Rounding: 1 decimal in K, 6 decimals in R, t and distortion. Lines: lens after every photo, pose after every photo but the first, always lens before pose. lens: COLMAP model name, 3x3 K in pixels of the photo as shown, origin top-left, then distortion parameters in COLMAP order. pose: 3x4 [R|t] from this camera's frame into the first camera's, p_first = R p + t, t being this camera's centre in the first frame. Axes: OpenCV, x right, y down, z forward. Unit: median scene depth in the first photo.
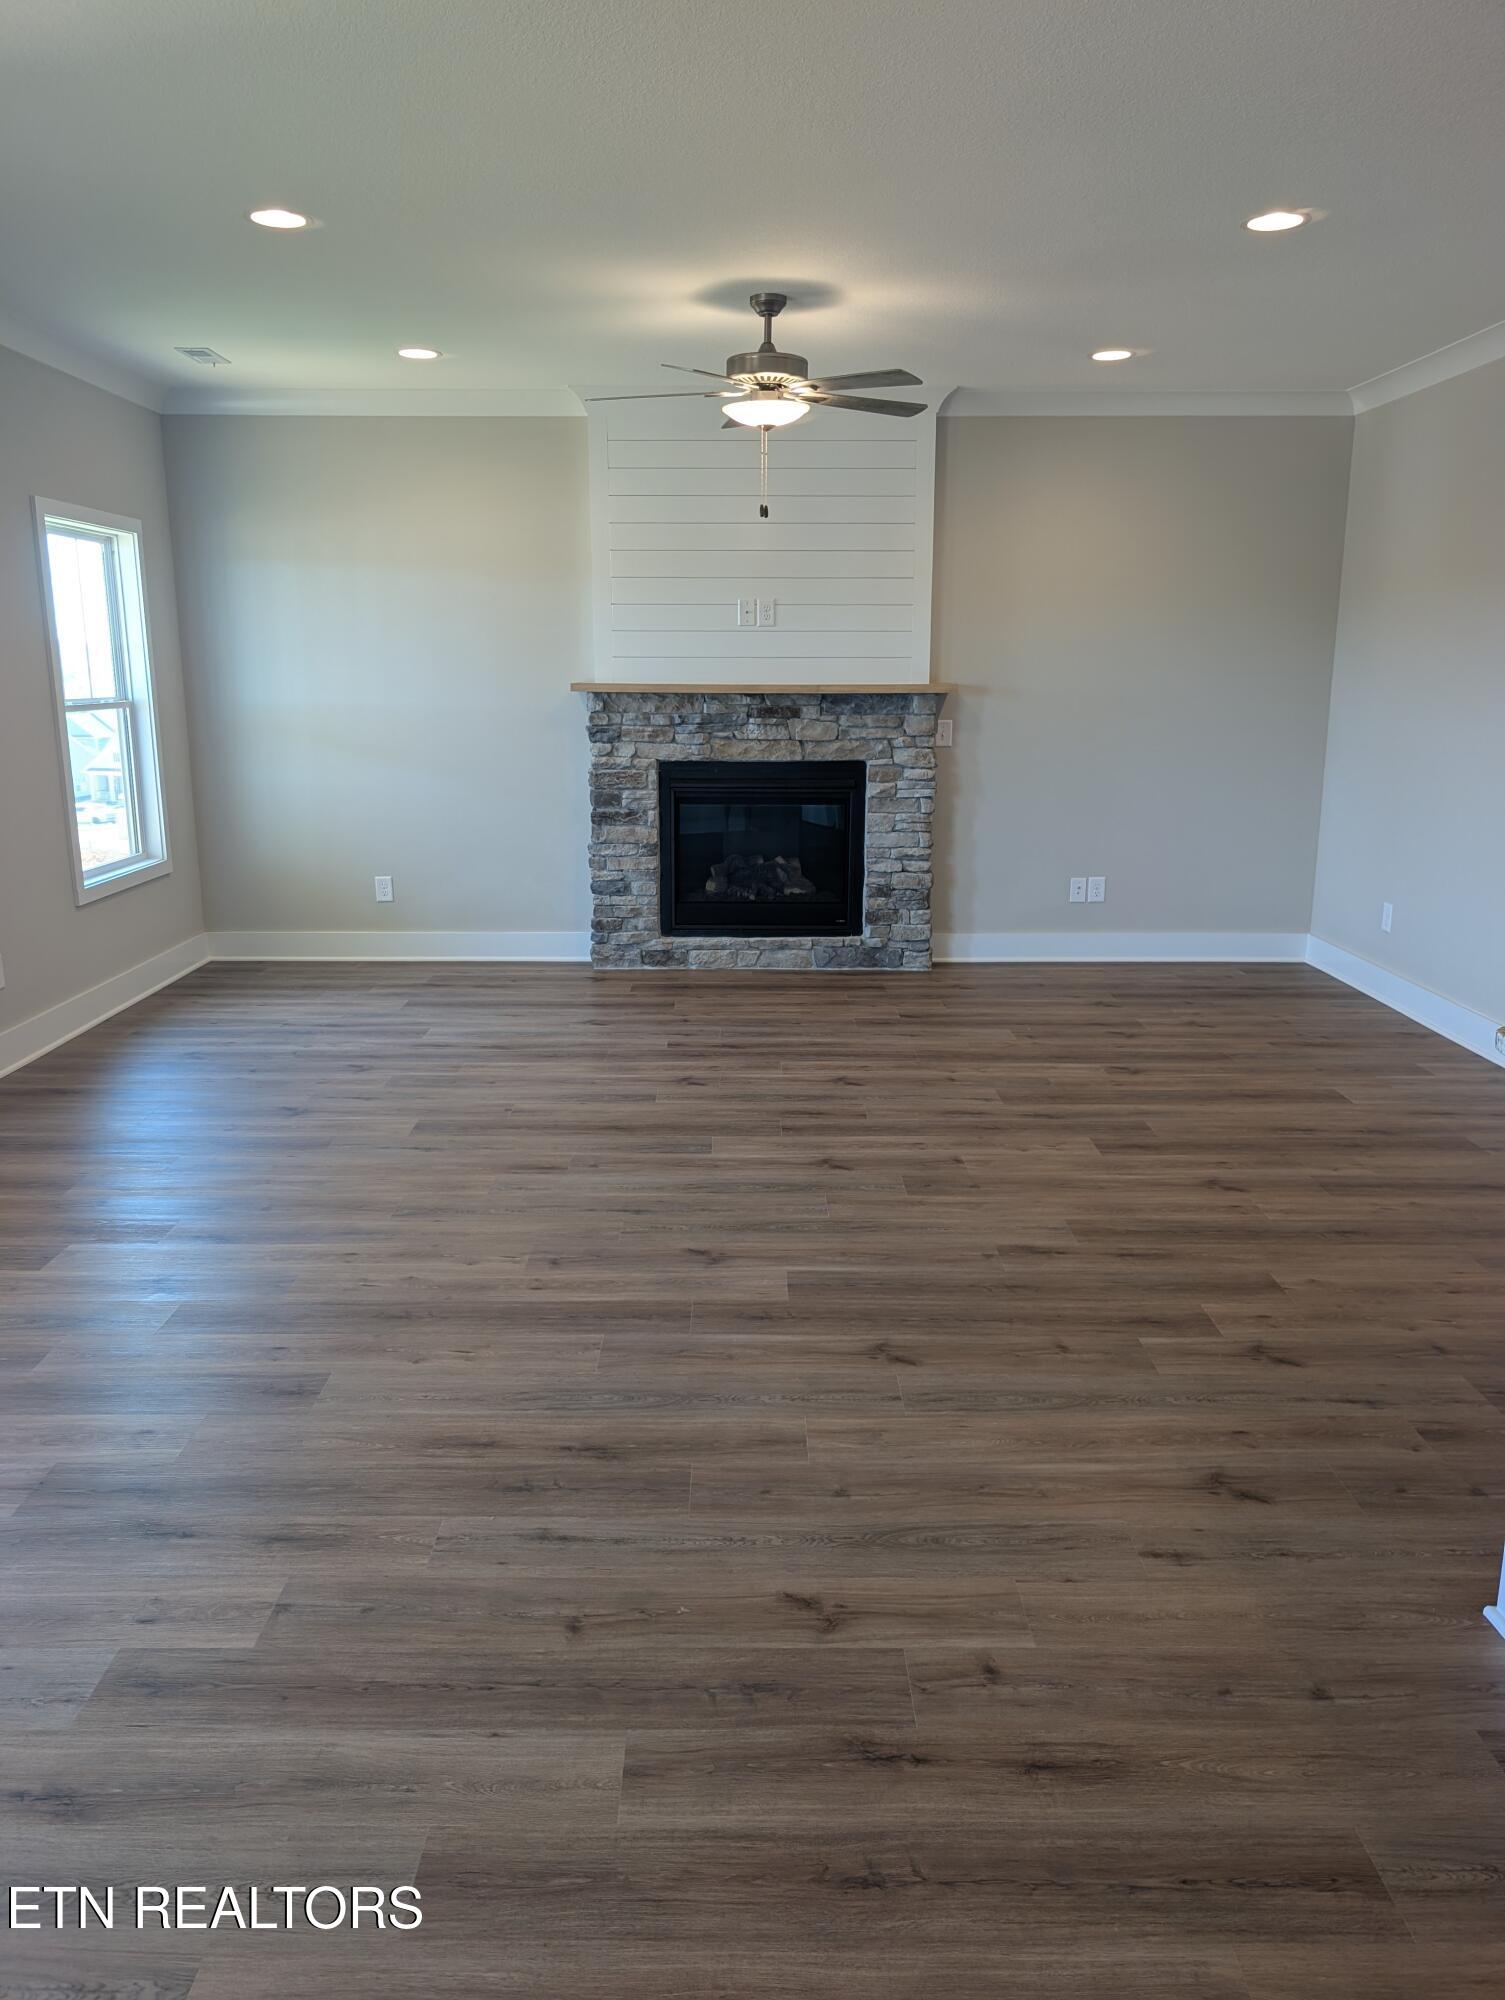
lens RADIAL K [[1431.6, 0, 749.3], [0, 1431.6, 1011.5], [0, 0, 1]] dist [-0.001338, 0.002844]
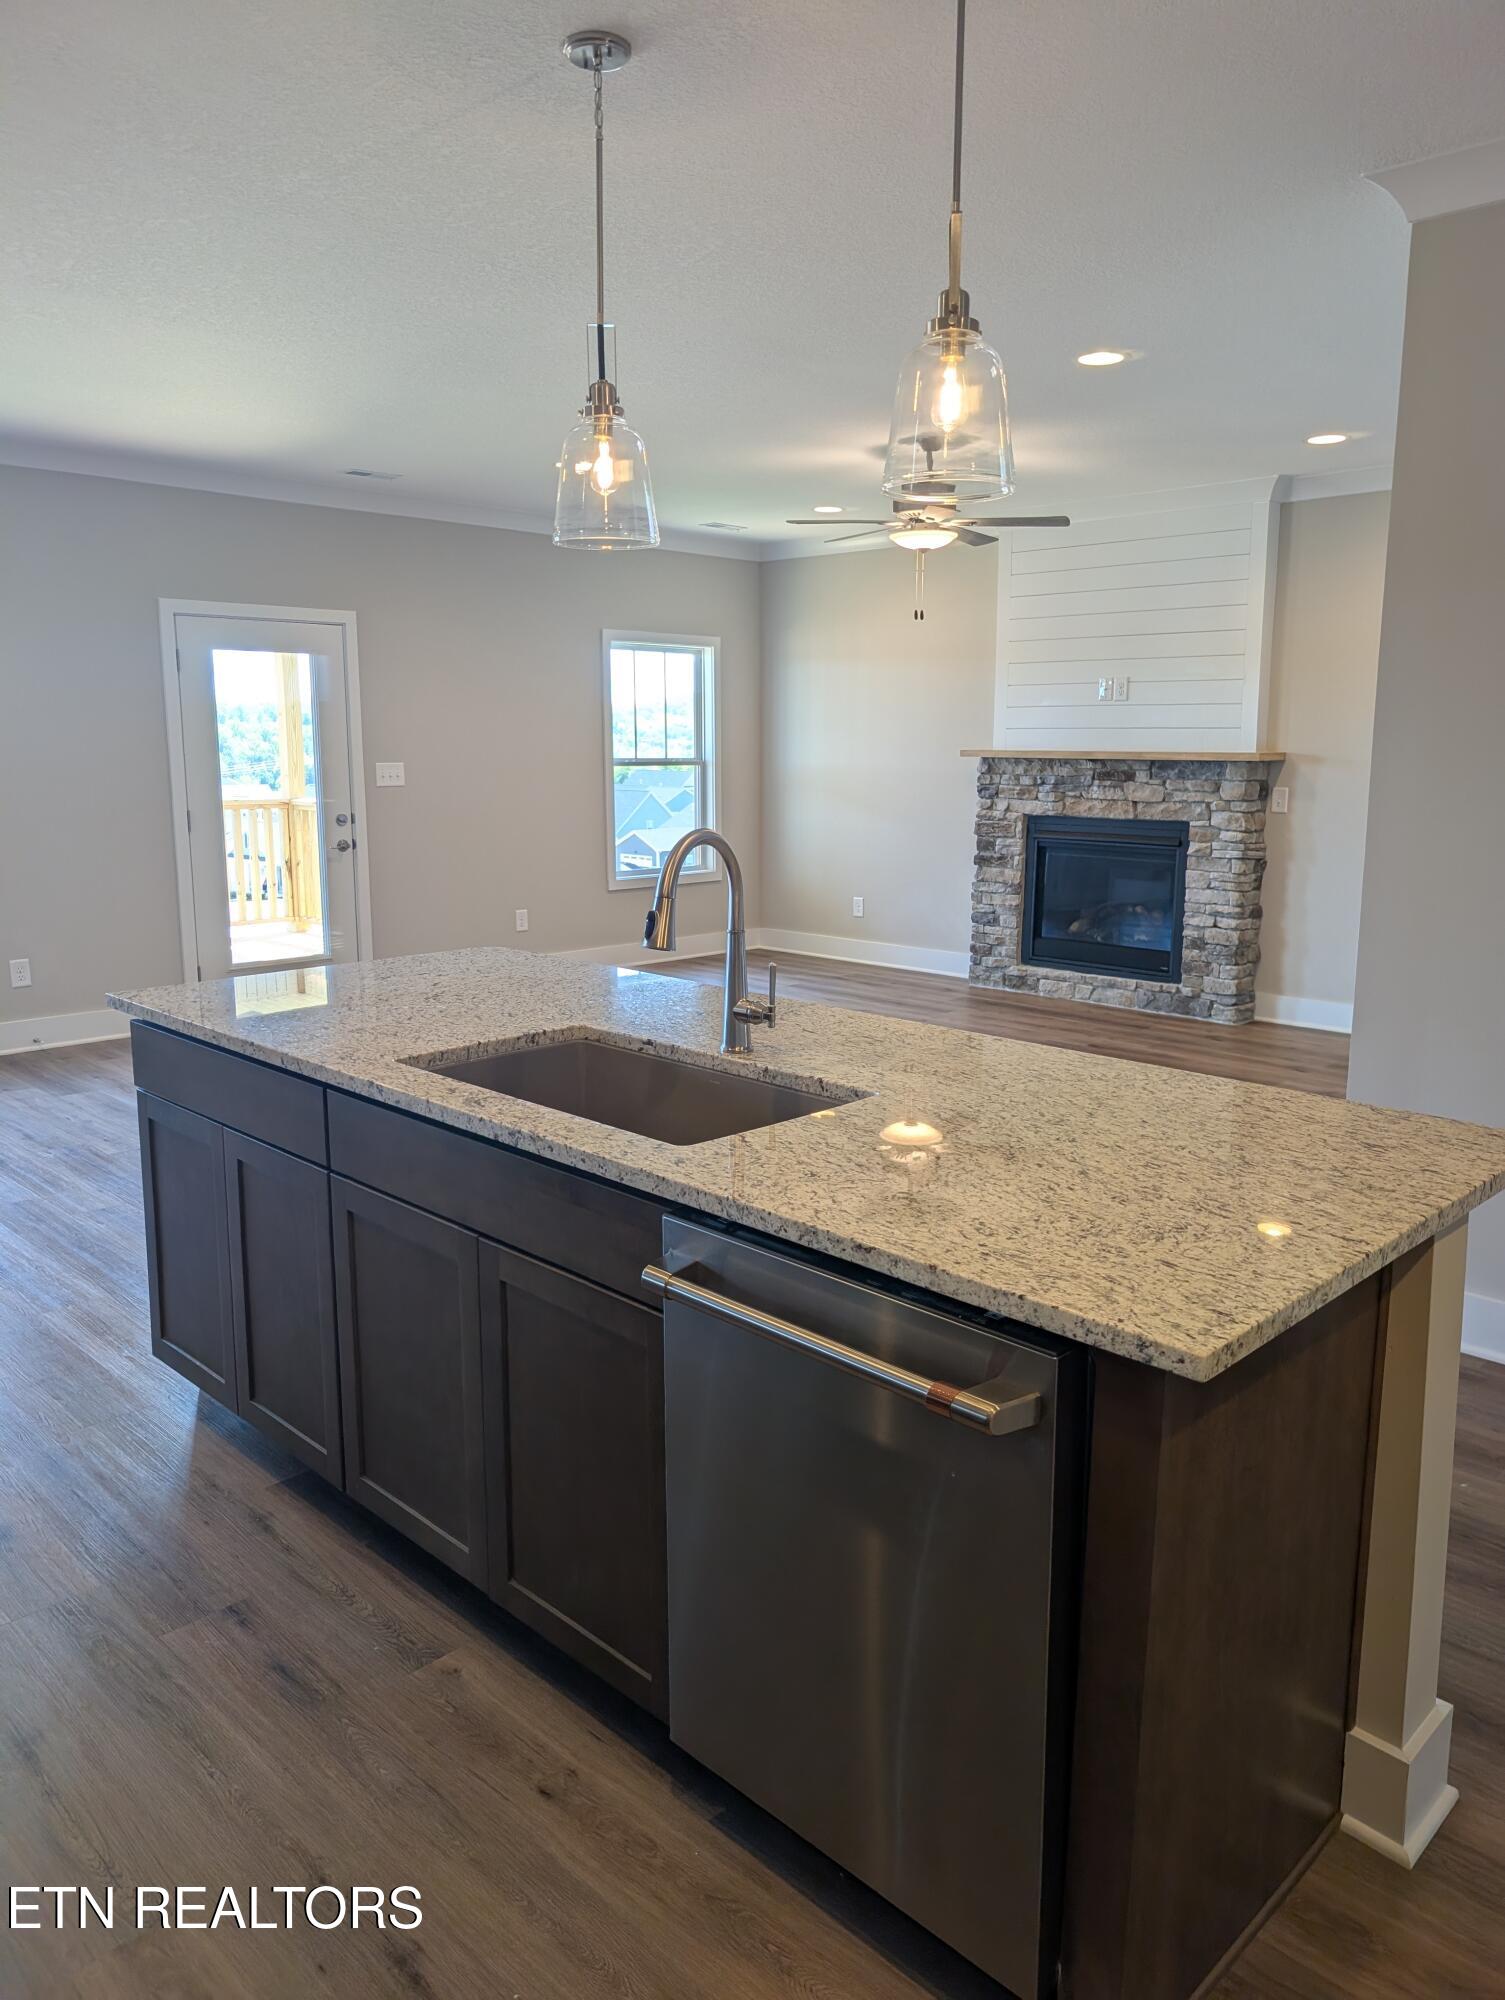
lens RADIAL K [[1431.6, 0, 753.0], [0, 1431.6, 987.3], [0, 0, 1]] dist [-0.001338, 0.002844]
pose [[0.708777, 0.119419, -0.695251, 0.617163], [-0.167164, 0.985929, -0.001069, 0.003896], [0.685340, 0.116979, 0.718766, 0.013979]]
